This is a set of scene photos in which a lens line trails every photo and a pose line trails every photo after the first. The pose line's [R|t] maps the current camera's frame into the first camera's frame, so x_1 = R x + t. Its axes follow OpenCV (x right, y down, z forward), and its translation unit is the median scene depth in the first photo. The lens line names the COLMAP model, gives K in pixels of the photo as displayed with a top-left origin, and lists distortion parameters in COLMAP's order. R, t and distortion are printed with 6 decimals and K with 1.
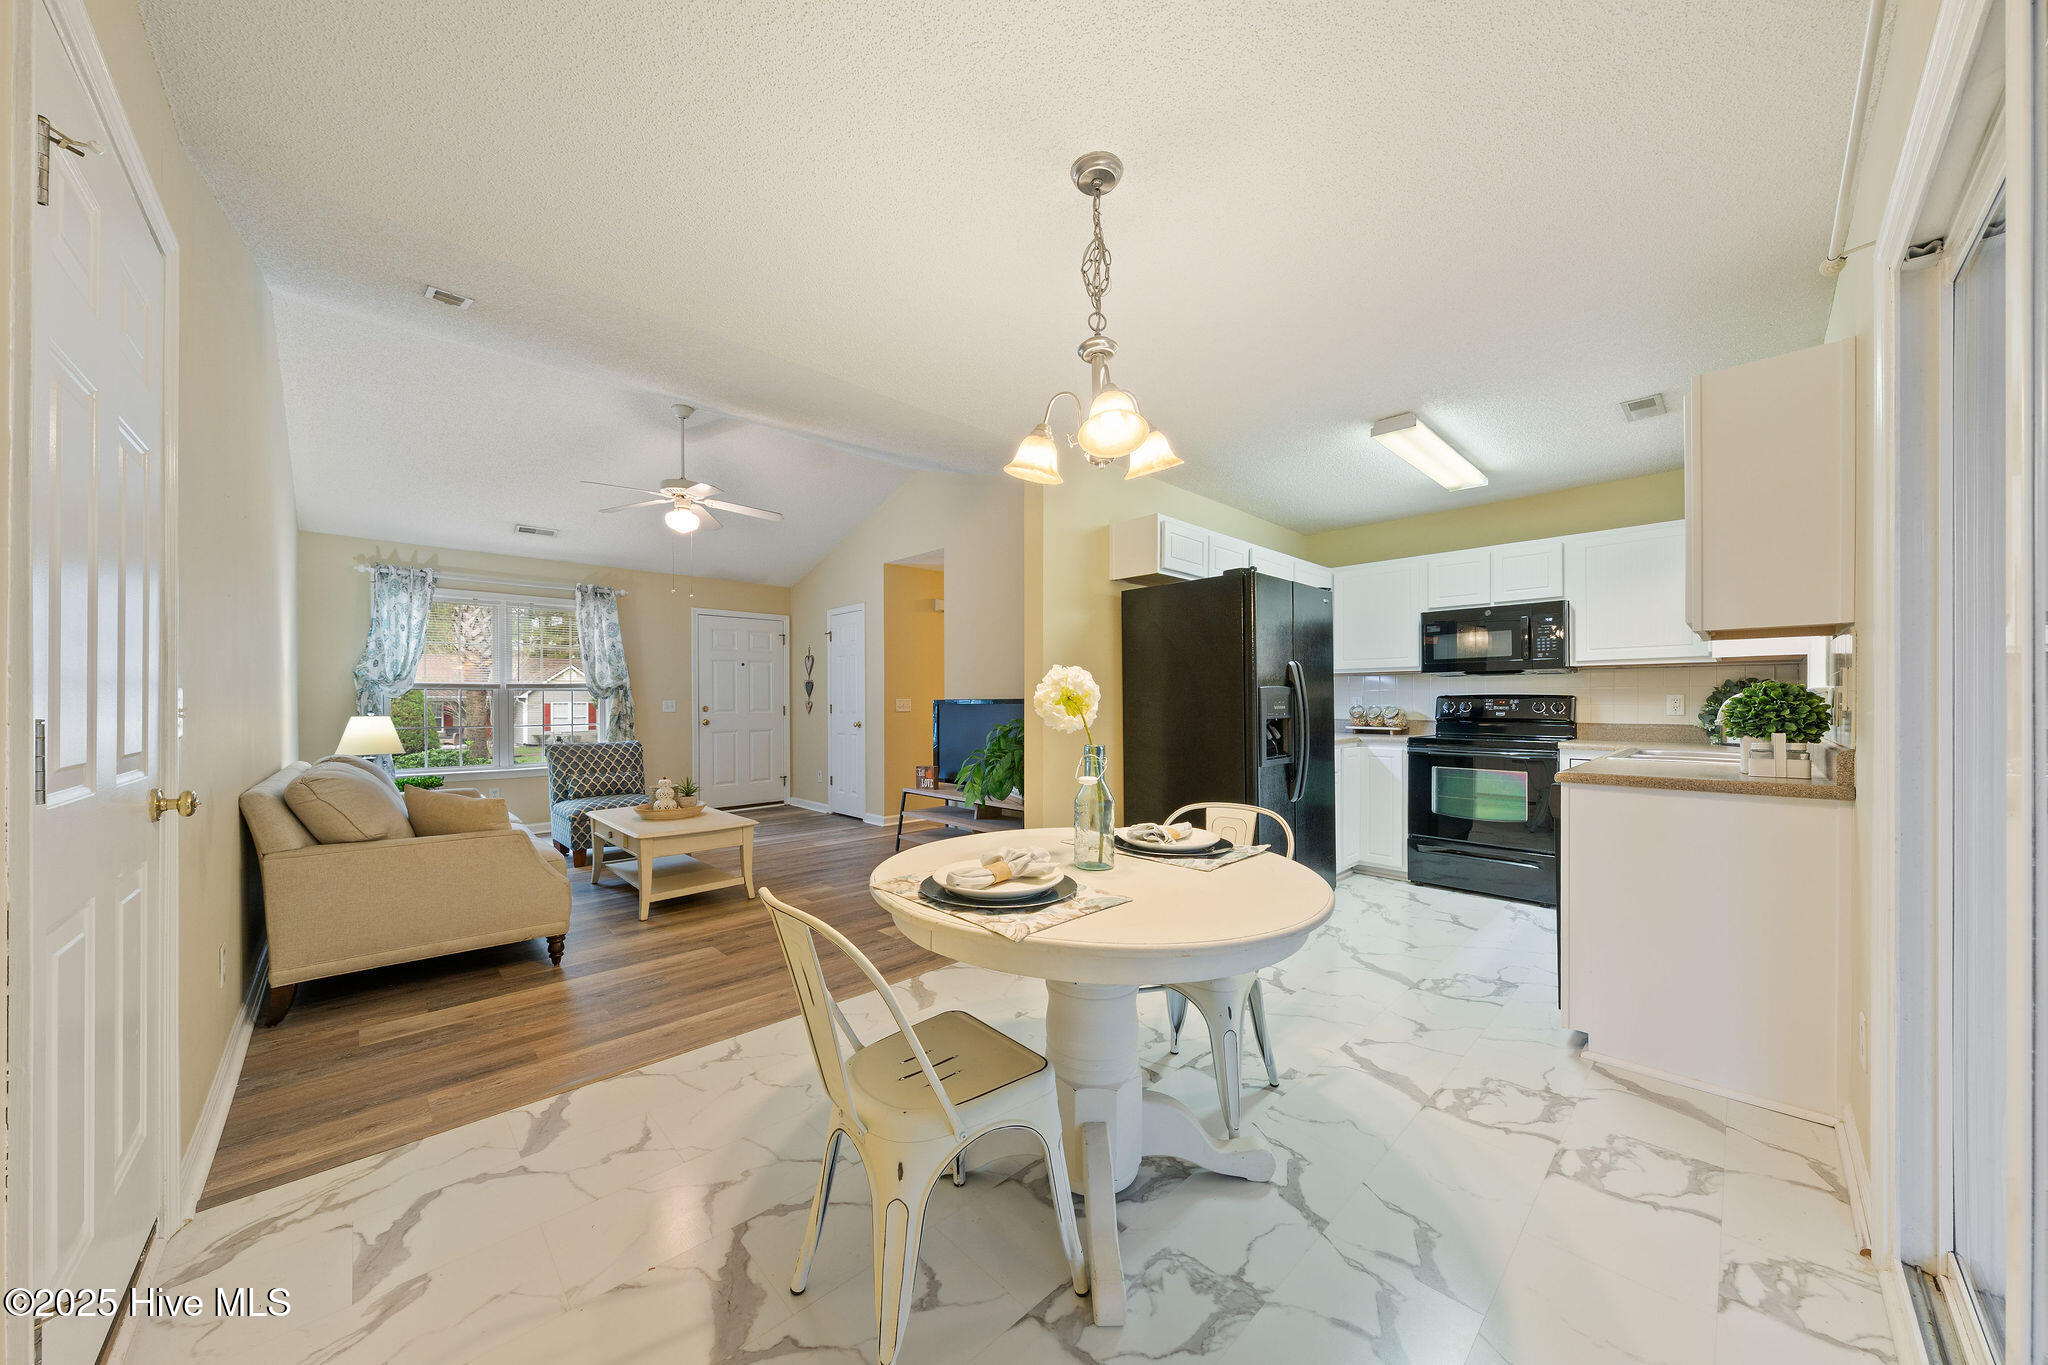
lens RADIAL K [[699.8, 0, 1027.8], [0, 699.8, 700.4], [0, 0, 1]] dist [-0.001696, -0.000127]
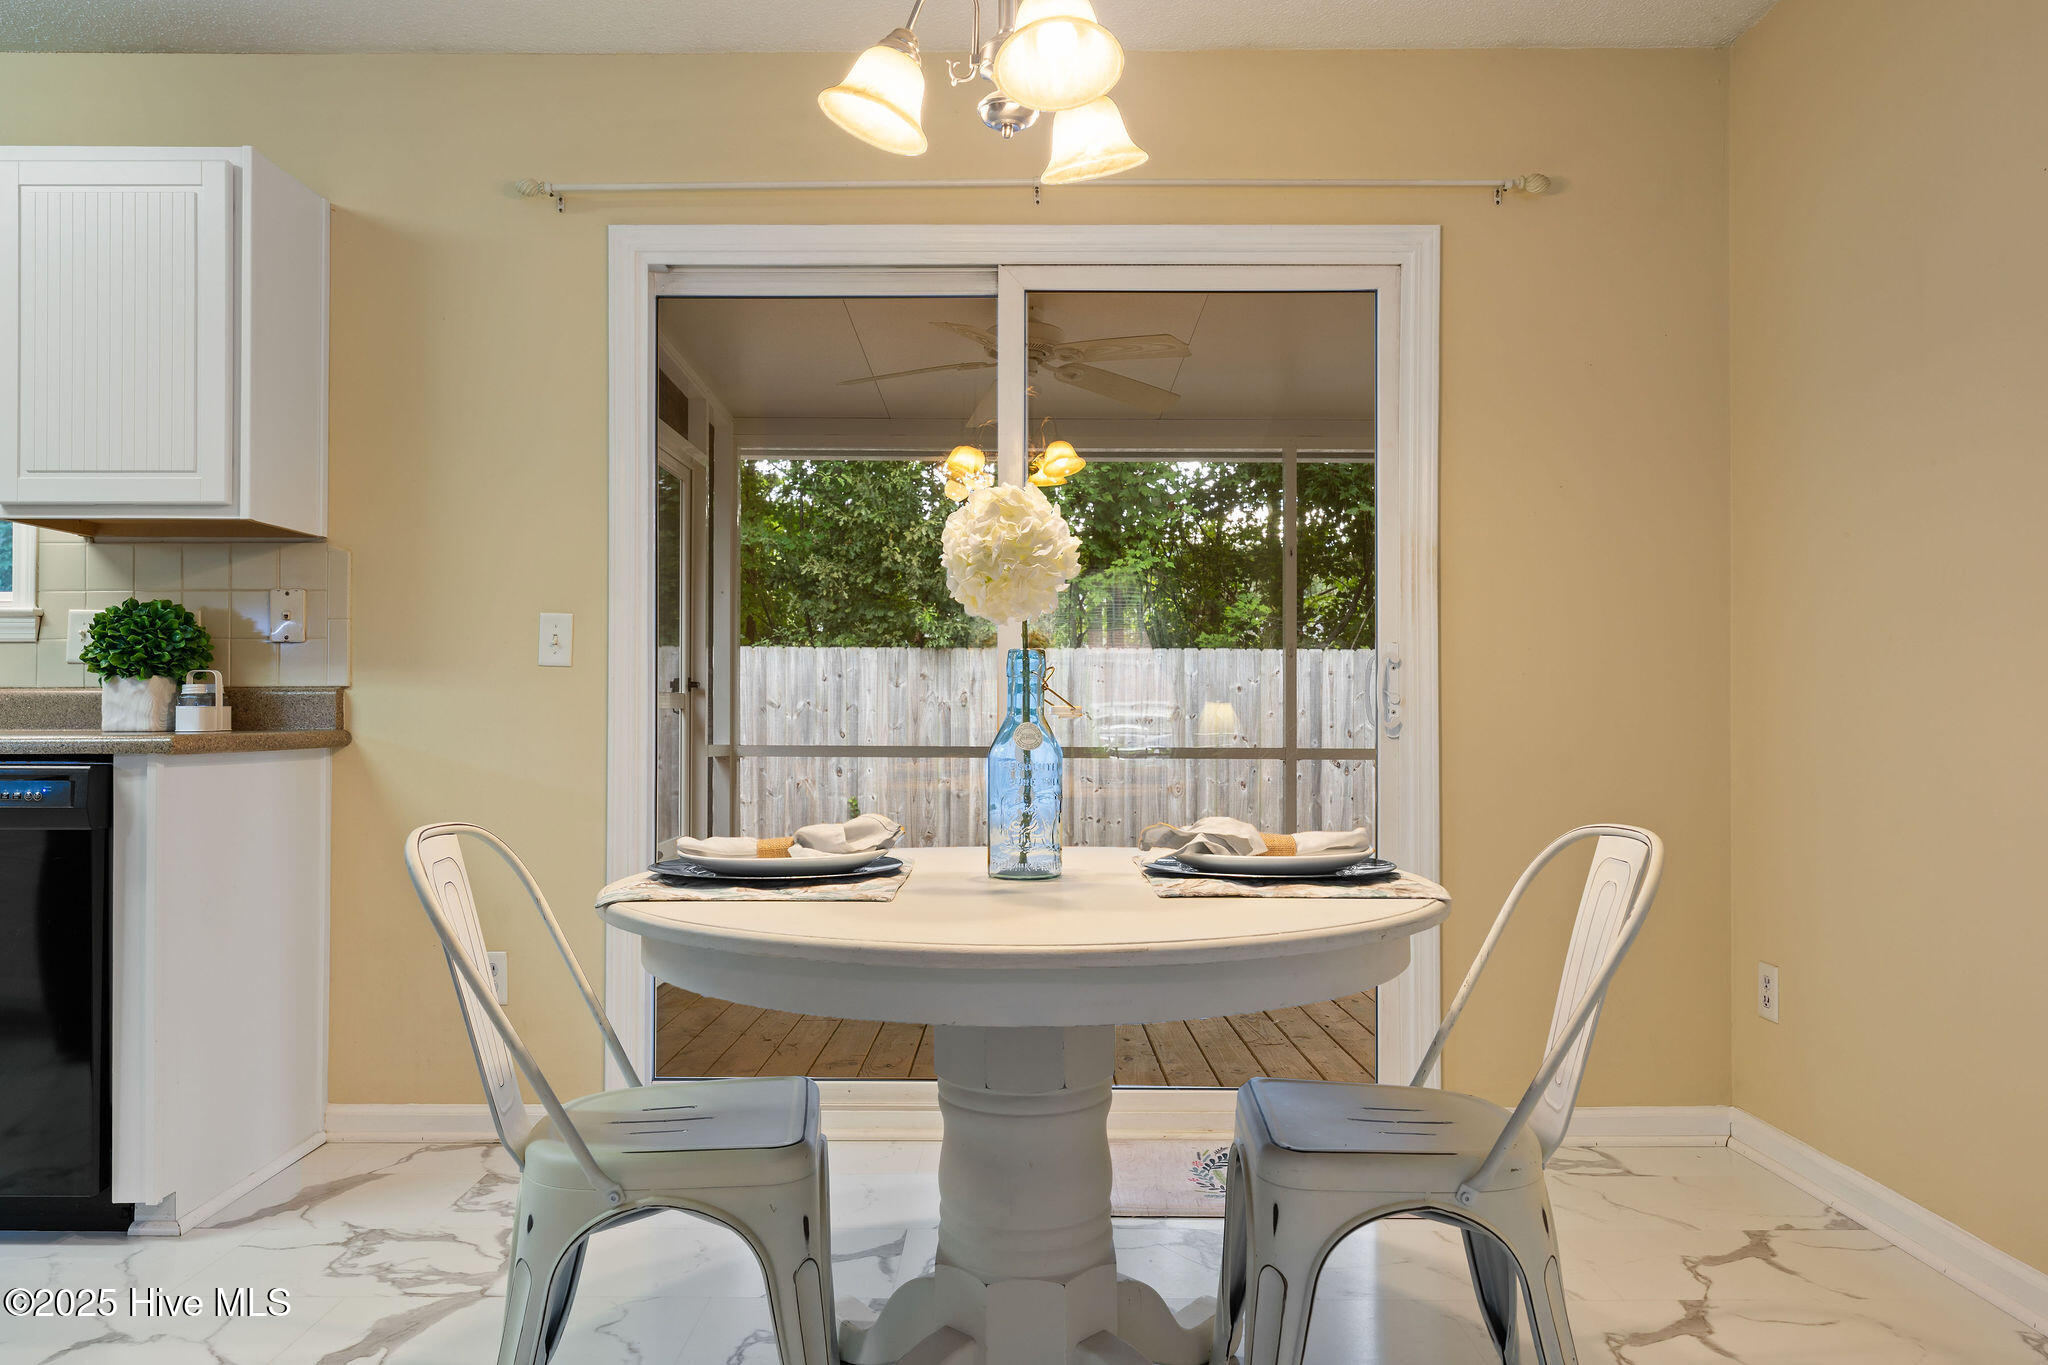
lens RADIAL K [[1359.7, 0, 1012.0], [0, 1359.7, 705.3], [0, 0, 1]] dist [0.005241, -0.001486]
pose [[-0.707797, 0.004255, 0.706403, -0.253722], [-0.003661, 0.999946, -0.009691, 0.046074], [-0.706407, -0.009446, -0.707743, 0.697744]]
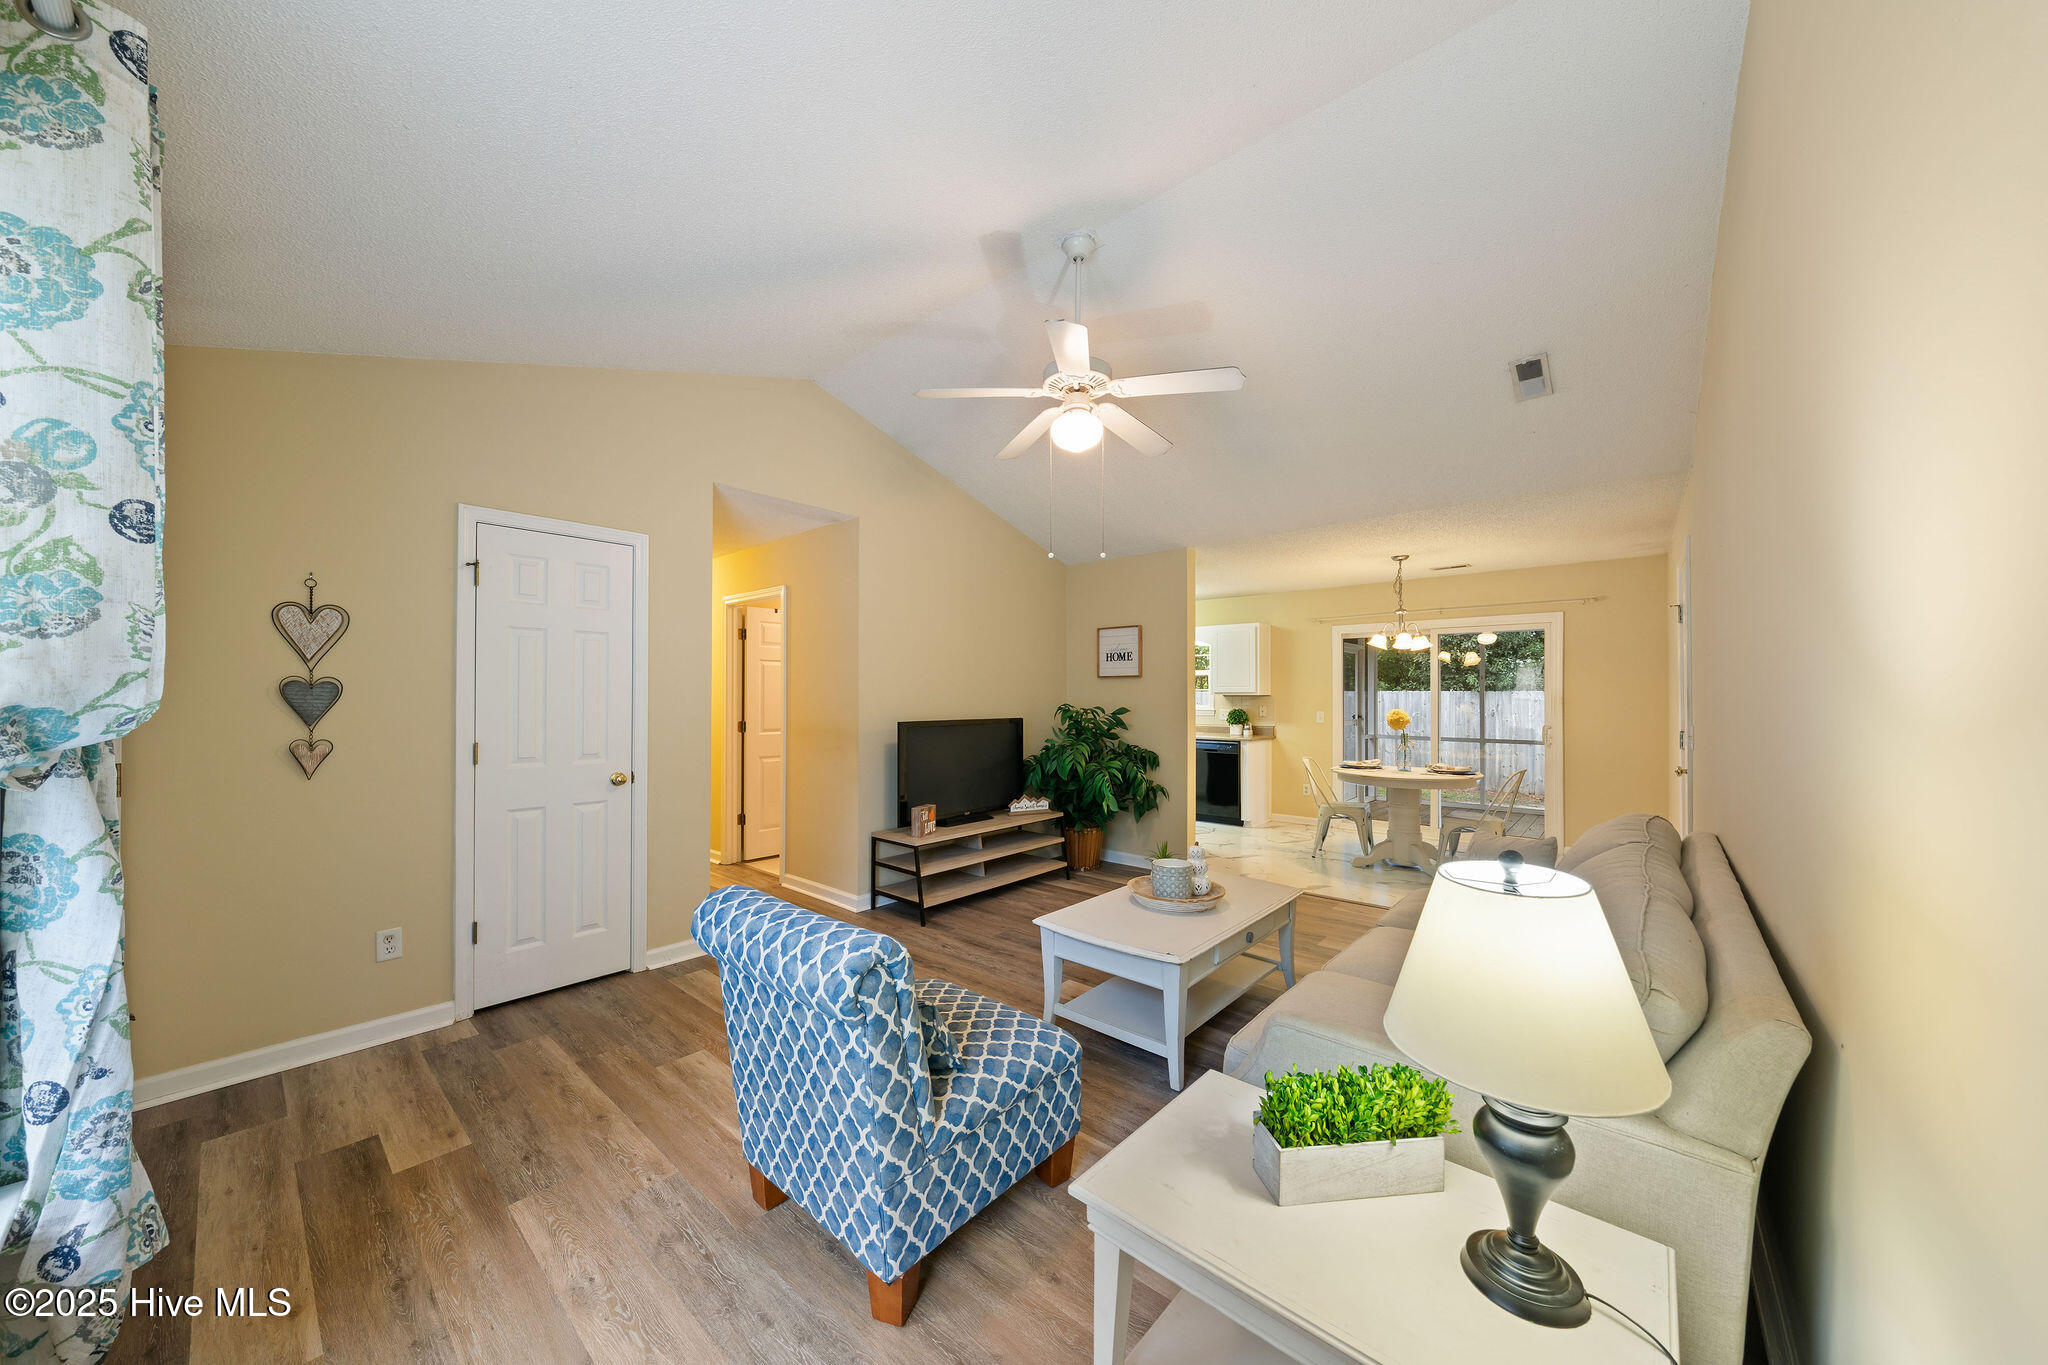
lens RADIAL K [[699.8, 0, 1019.8], [0, 699.8, 694.8], [0, 0, 1]] dist [-0.001696, -0.000127]
pose [[-0.075834, 0.005098, 0.997107, -1.216699], [-0.004481, 0.999975, -0.005453, -0.037145], [-0.997110, -0.004882, -0.075809, 1.217687]]
